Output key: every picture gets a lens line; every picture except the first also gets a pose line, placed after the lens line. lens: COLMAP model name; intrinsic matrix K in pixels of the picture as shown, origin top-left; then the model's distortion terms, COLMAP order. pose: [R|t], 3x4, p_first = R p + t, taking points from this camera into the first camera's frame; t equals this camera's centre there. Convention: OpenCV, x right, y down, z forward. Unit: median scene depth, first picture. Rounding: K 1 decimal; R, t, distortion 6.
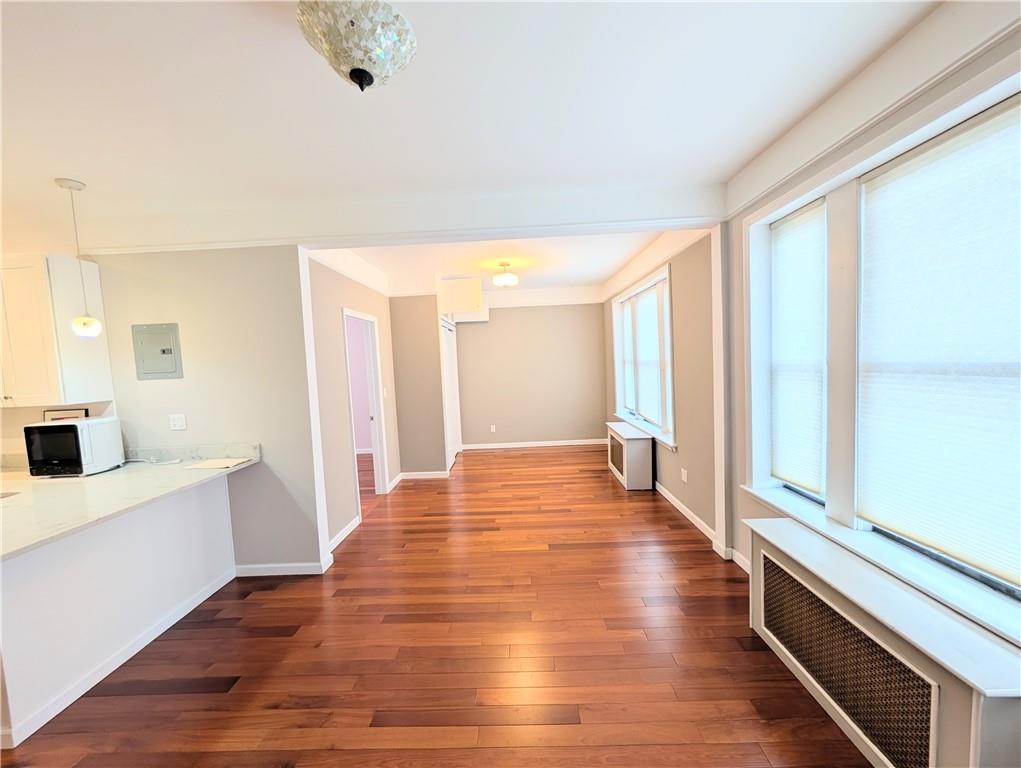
lens RADIAL K [[382.3, 0, 511.4], [0, 382.3, 386.5], [0, 0, 1]] dist [-0.001152, -0.000113]
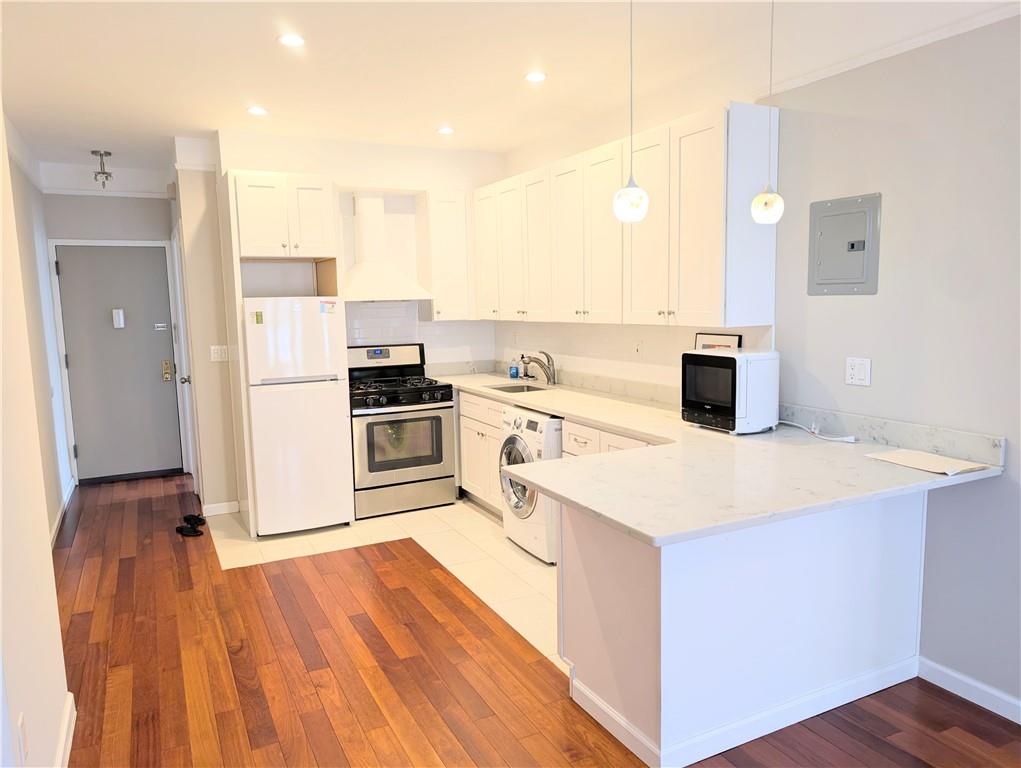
lens RADIAL K [[728.1, 0, 505.8], [0, 728.1, 386.0], [0, 0, 1]] dist [0.005941, 0.000297]
pose [[0.463699, 0.142359, -0.874481, -0.163571], [-0.061716, 0.989799, 0.128407, 0.007035], [0.883841, -0.005573, 0.467755, 0.029106]]
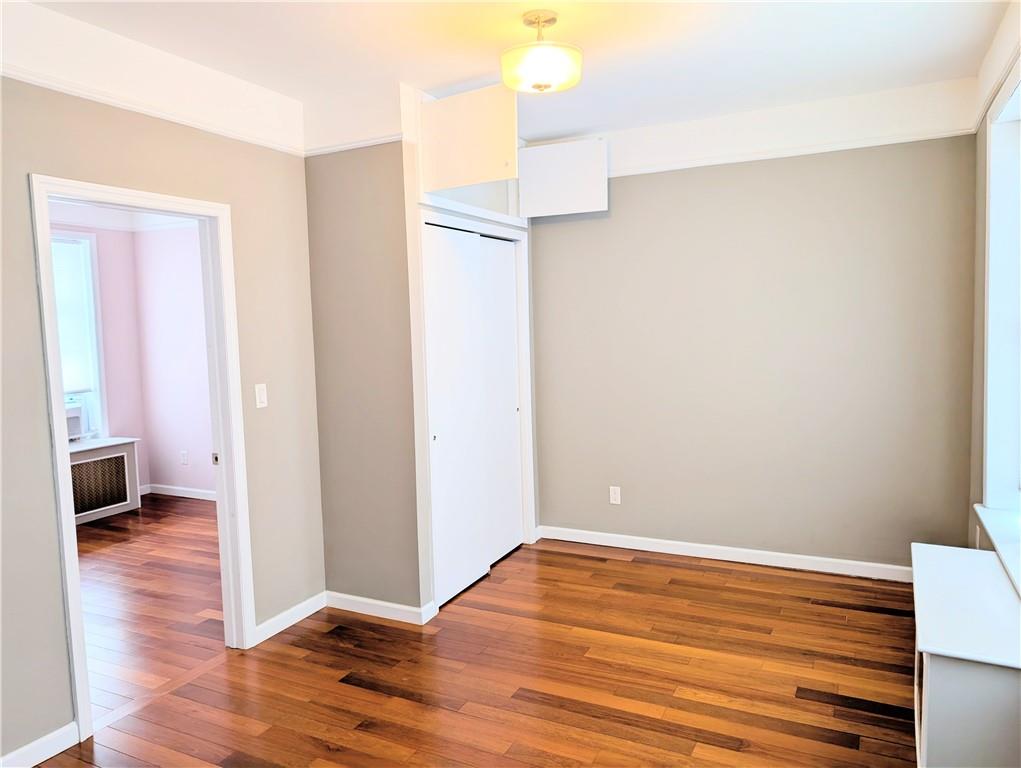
lens RADIAL K [[728.1, 0, 505.8], [0, 728.1, 386.0], [0, 0, 1]] dist [0.005941, 0.000297]
pose [[0.902105, 0.058697, -0.427505, 0.371979], [-0.041969, 0.997943, 0.048457, -0.070366], [0.429470, -0.025772, 0.902713, 0.701612]]
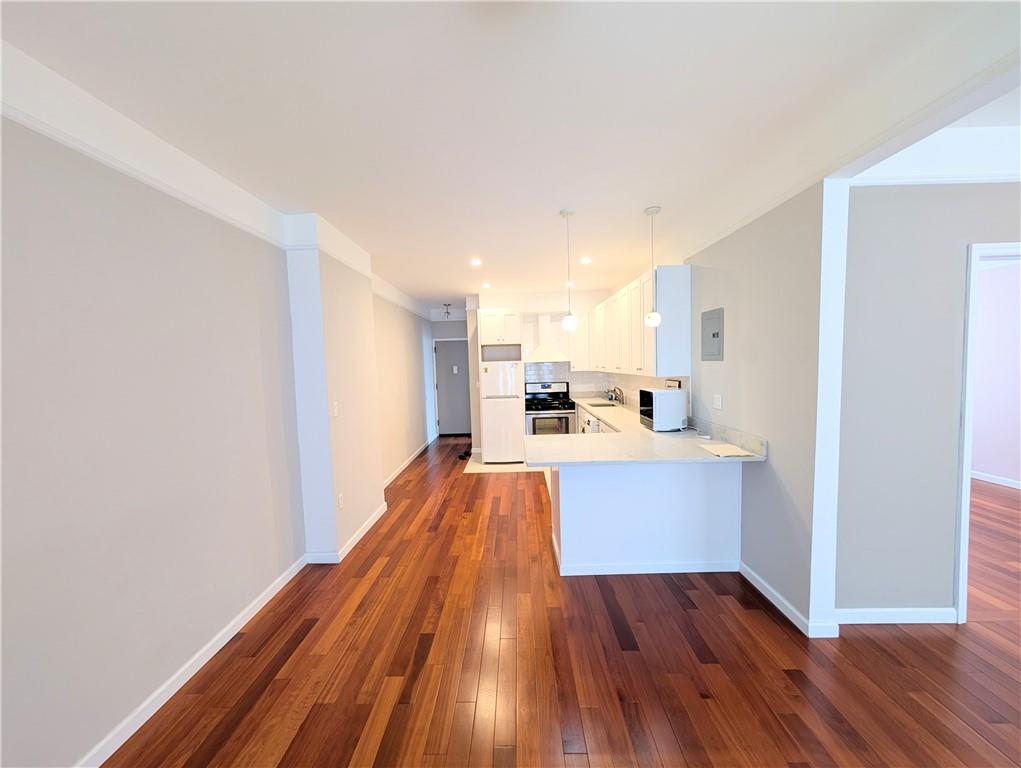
lens RADIAL K [[382.3, 0, 511.4], [0, 382.3, 386.5], [0, 0, 1]] dist [-0.001152, -0.000113]
pose [[0.009091, 0.109260, -0.993972, 0.172821], [-0.041031, 0.993216, 0.108802, -0.041115], [0.999117, 0.039795, 0.013512, 0.410527]]
